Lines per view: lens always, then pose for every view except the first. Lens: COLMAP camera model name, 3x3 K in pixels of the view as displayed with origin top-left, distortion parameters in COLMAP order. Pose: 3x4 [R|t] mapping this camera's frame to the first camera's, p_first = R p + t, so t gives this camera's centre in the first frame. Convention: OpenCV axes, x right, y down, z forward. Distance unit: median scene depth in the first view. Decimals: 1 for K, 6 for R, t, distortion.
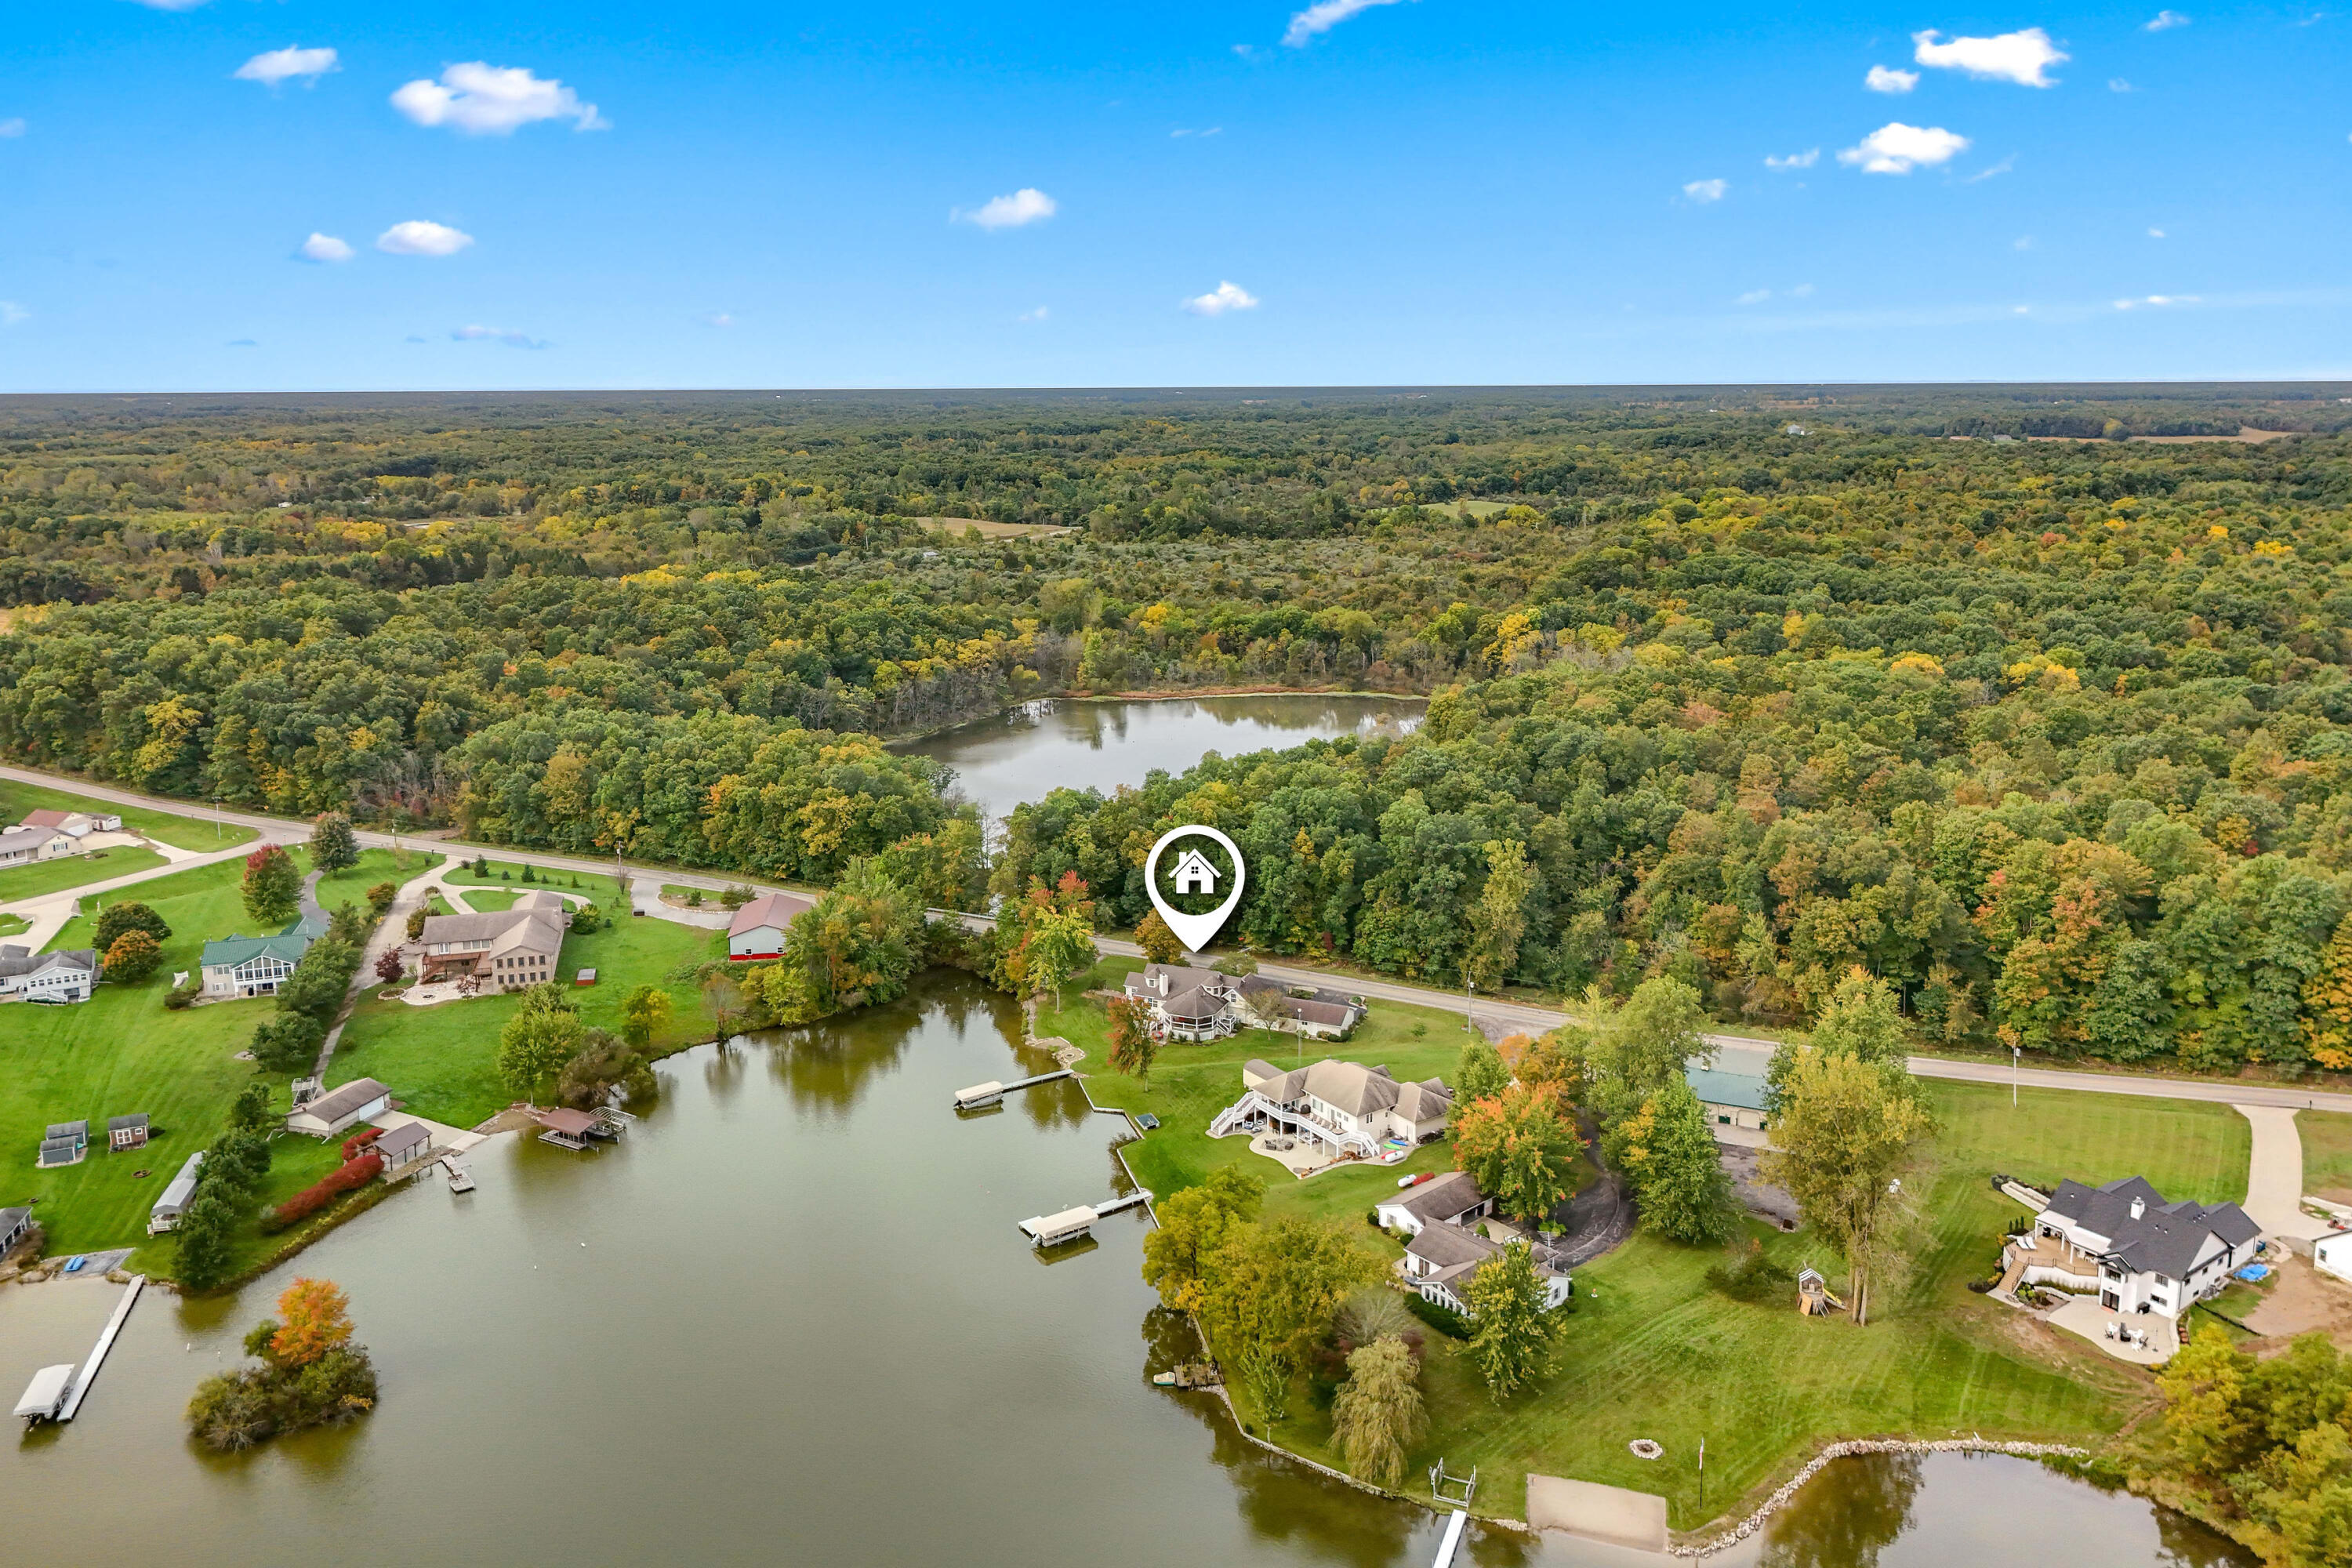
lens RADIAL K [[1694.7, 0, 1184.2], [0, 1694.7, 658.7], [0, 0, 1]] dist [0.077610, -0.057711]
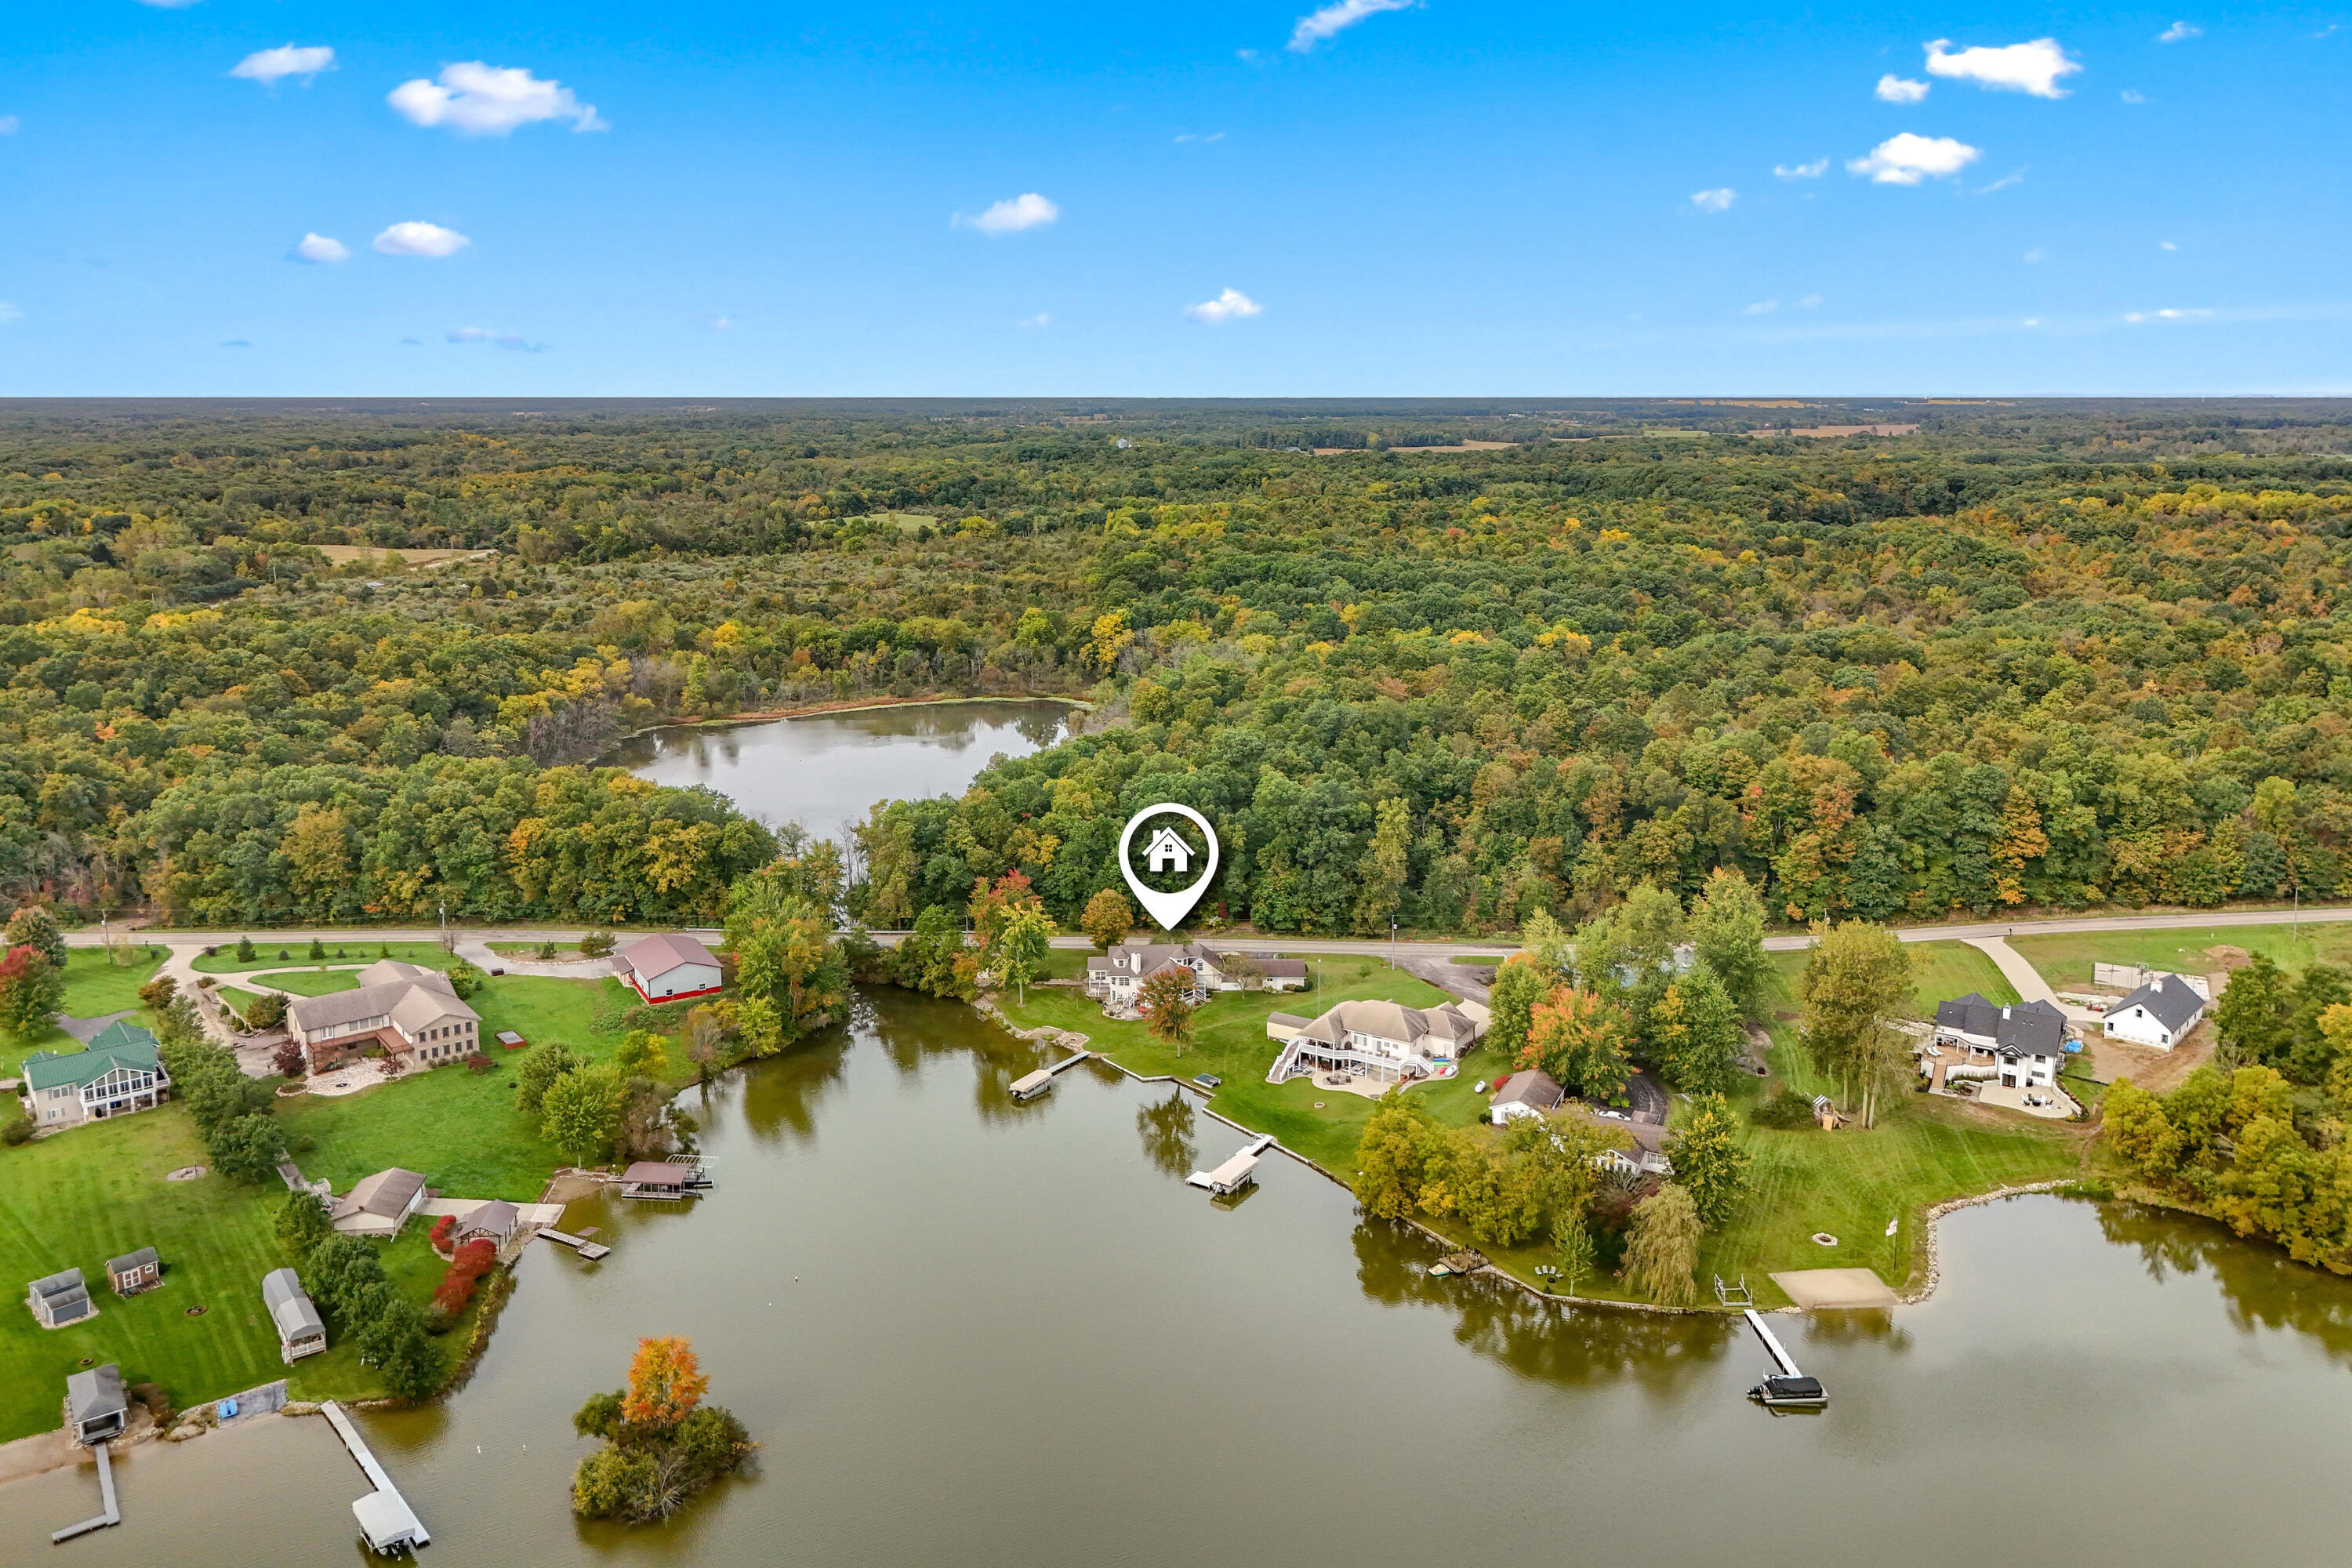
lens RADIAL K [[1712.0, 0, 1168.8], [0, 1712.0, 676.3], [0, 0, 1]] dist [0.100592, -0.101009]
pose [[0.919457, -0.062236, 0.388233, -0.376192], [0.062222, 0.997983, 0.012621, 0.001999], [-0.388235, 0.012552, 0.921475, 0.006515]]
